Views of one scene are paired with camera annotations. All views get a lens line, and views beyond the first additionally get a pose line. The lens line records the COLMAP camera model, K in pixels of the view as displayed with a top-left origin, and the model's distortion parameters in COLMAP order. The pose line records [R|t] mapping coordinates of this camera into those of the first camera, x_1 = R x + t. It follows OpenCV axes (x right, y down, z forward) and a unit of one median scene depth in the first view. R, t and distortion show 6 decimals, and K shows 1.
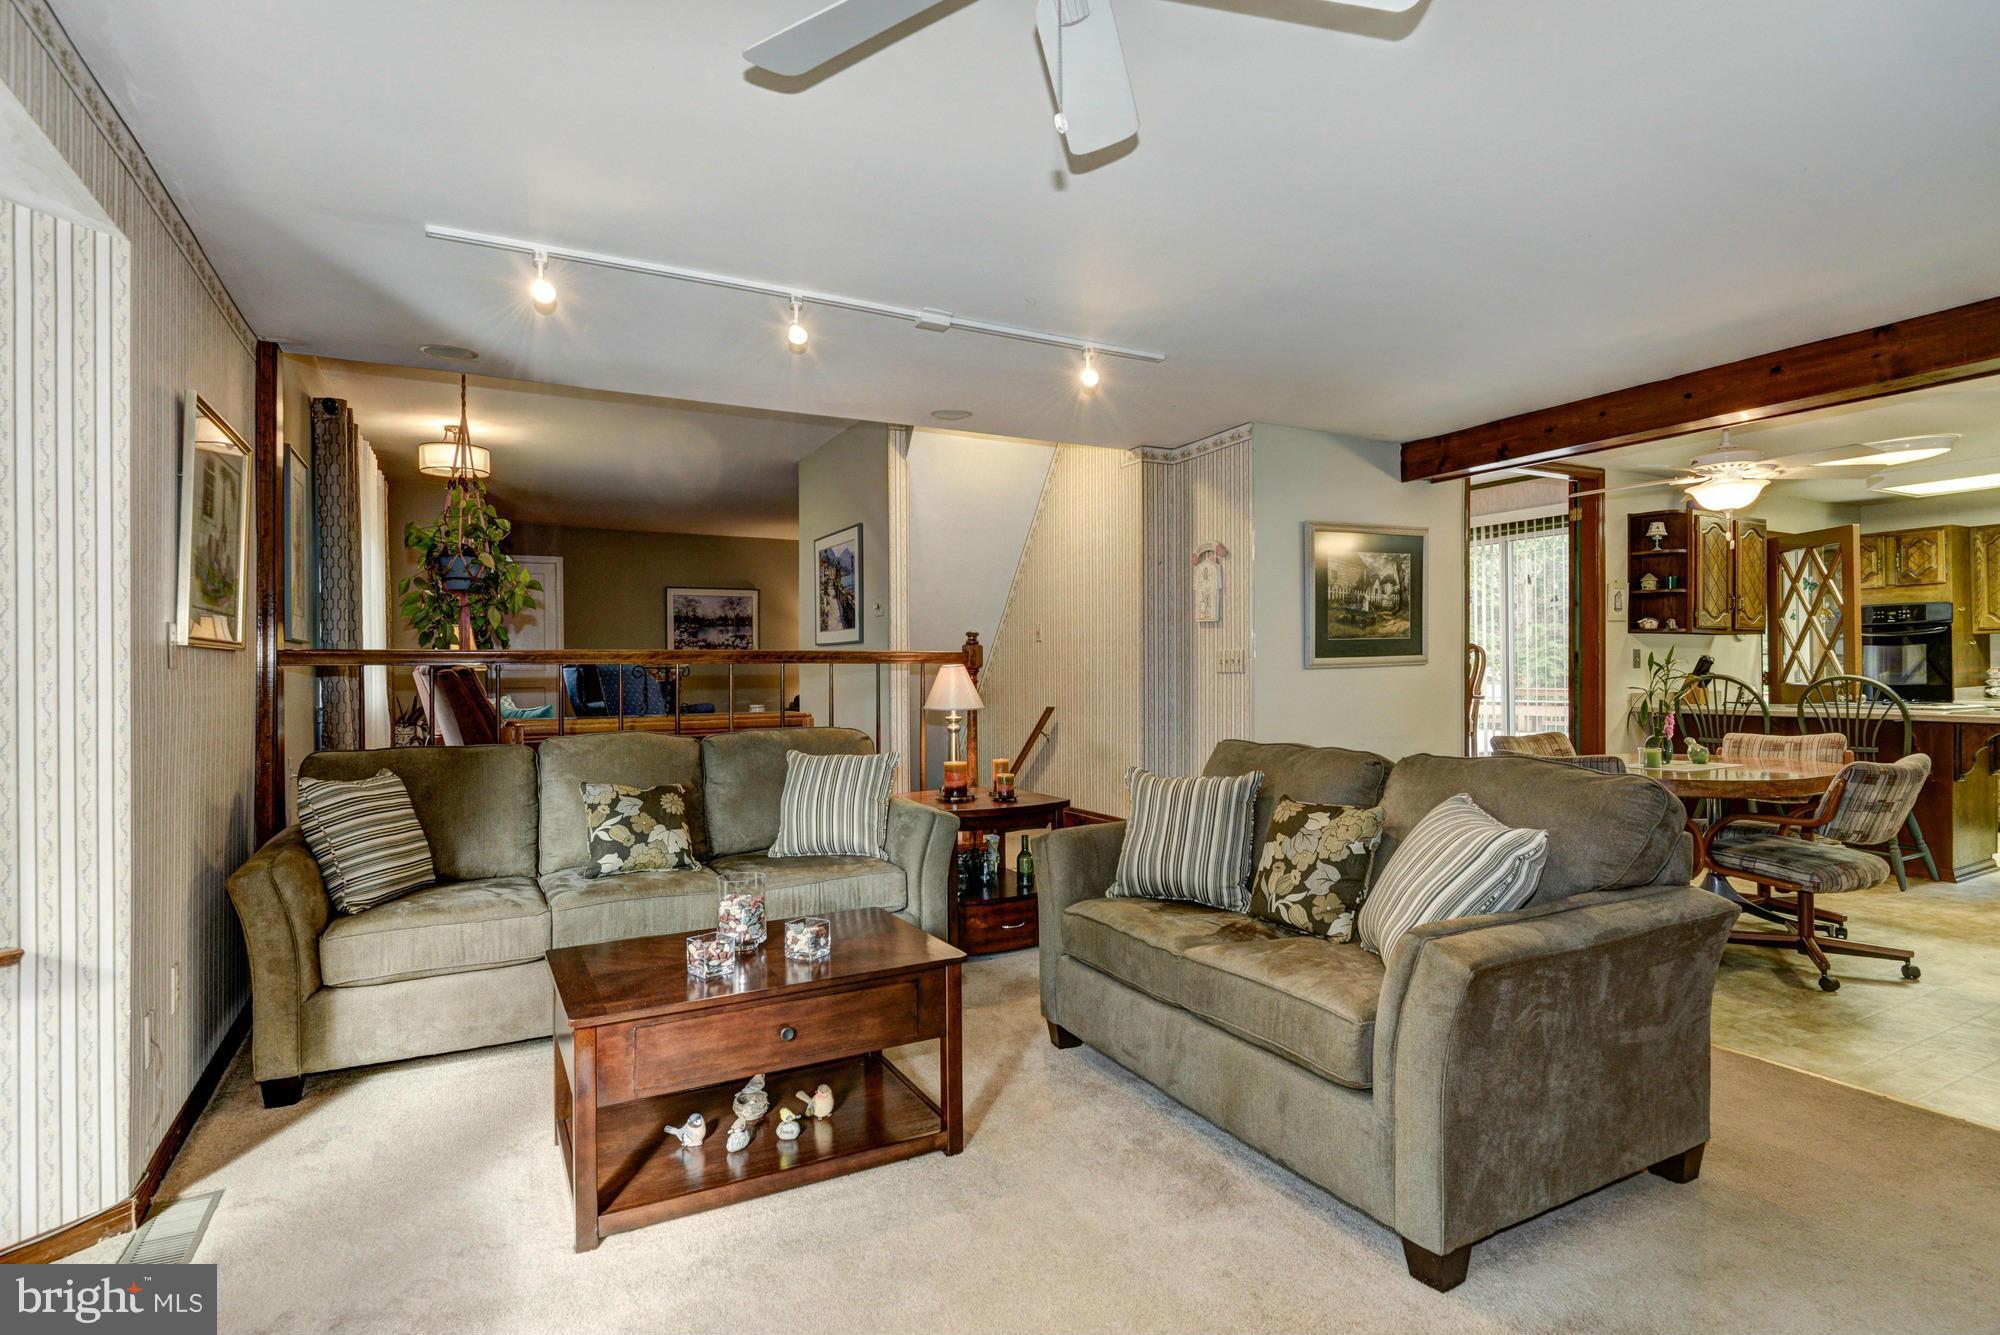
lens RADIAL K [[977.0, 0, 1000.0], [0, 977.0, 667.5], [0, 0, 1]] dist [-0.017896, -0.000259]
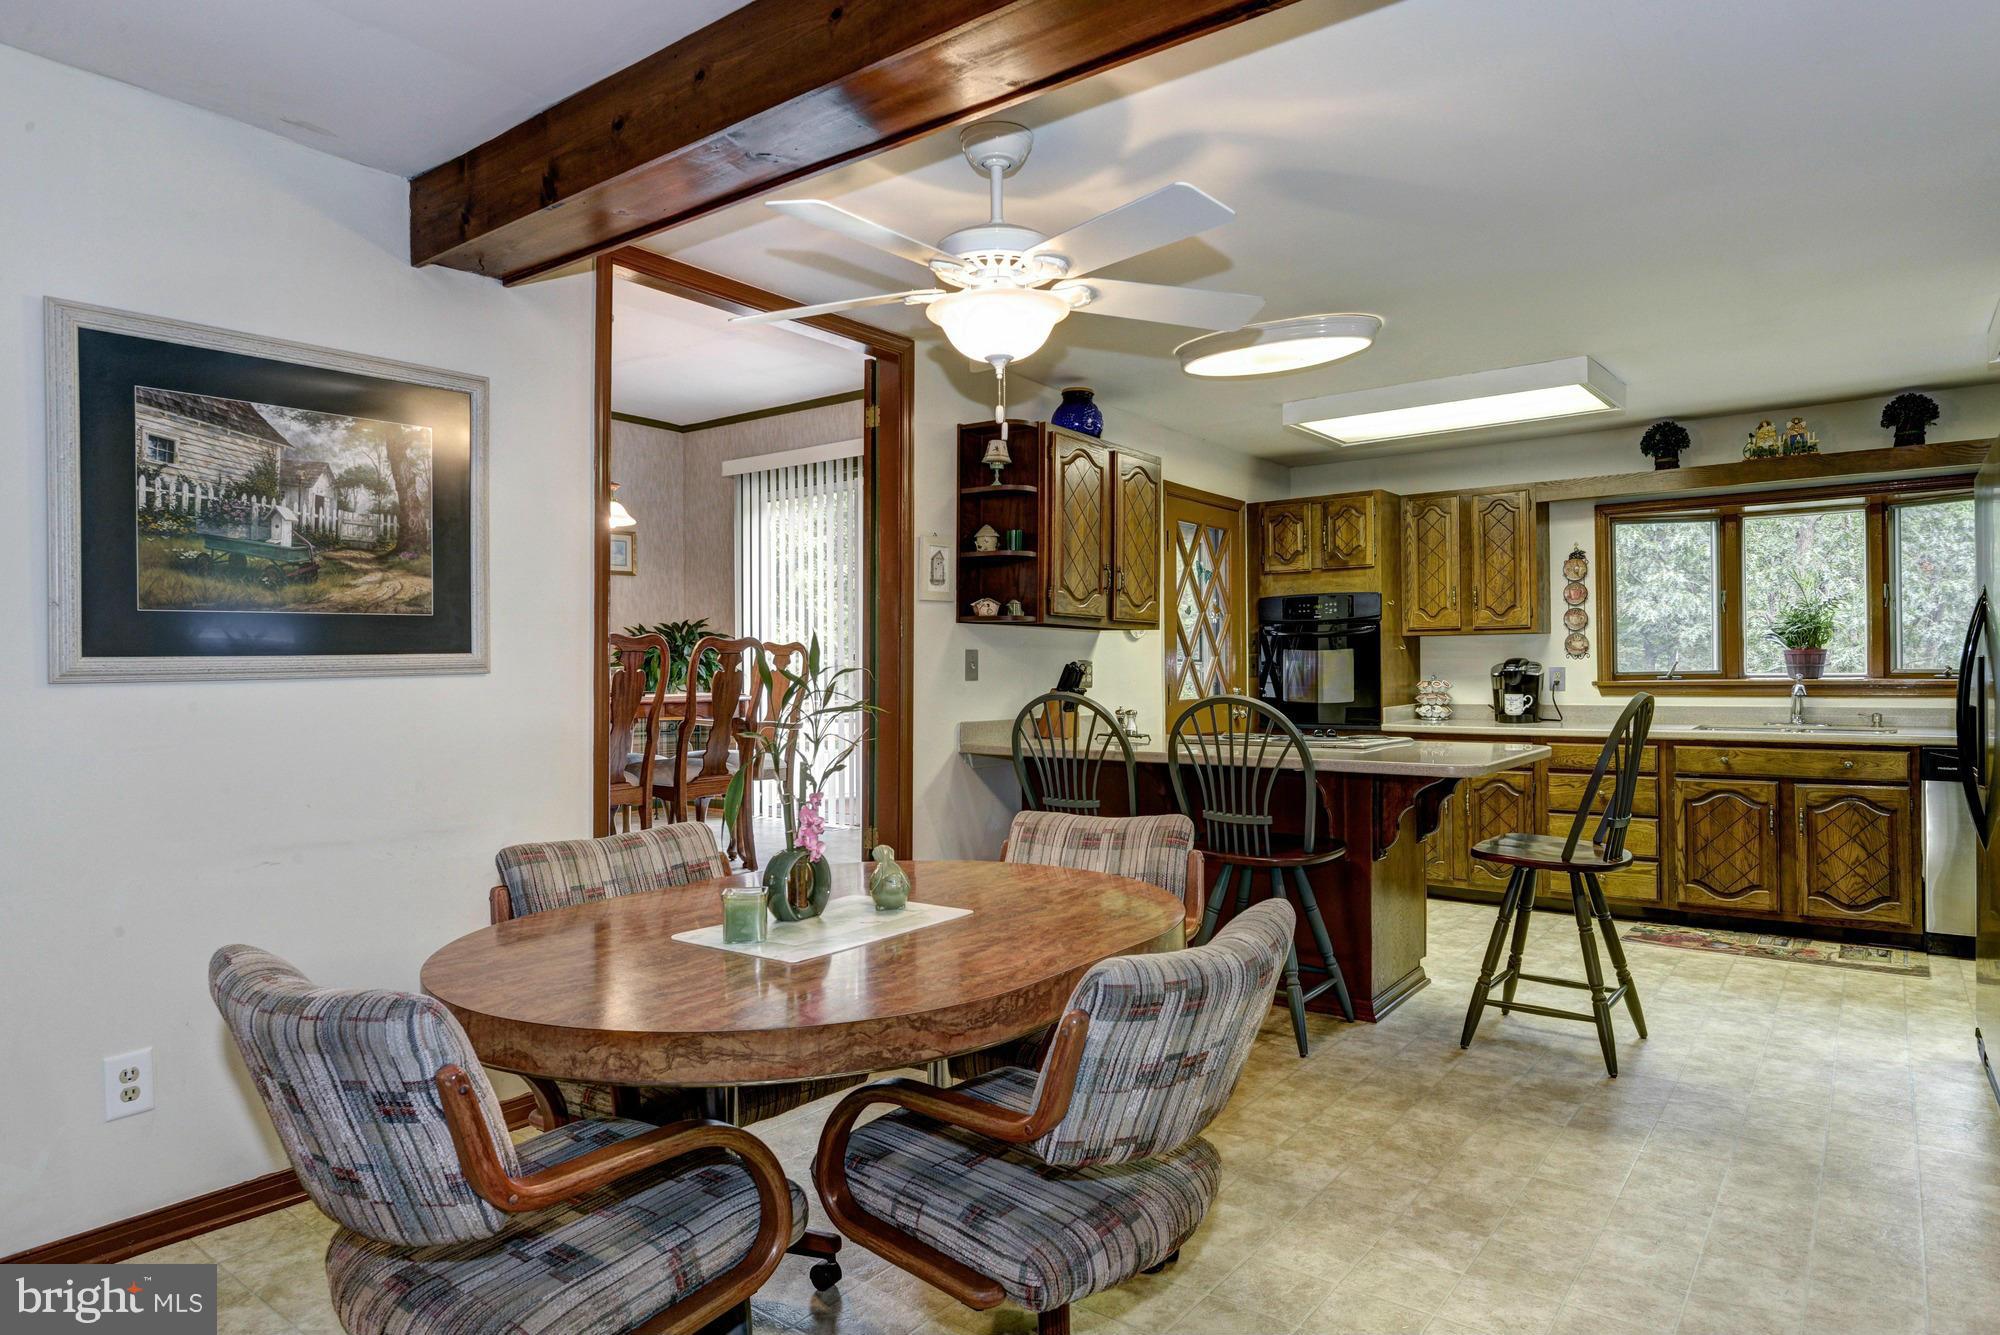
lens RADIAL K [[1133.5, 0, 1000.0], [0, 1133.5, 667.5], [0, 0, 1]] dist [-0.001552, -0.000344]
pose [[0.903520, 0.007382, 0.428483, 0.376084], [-0.005844, 0.999971, -0.004904, -0.004250], [-0.428507, 0.001927, 0.903537, 0.357741]]
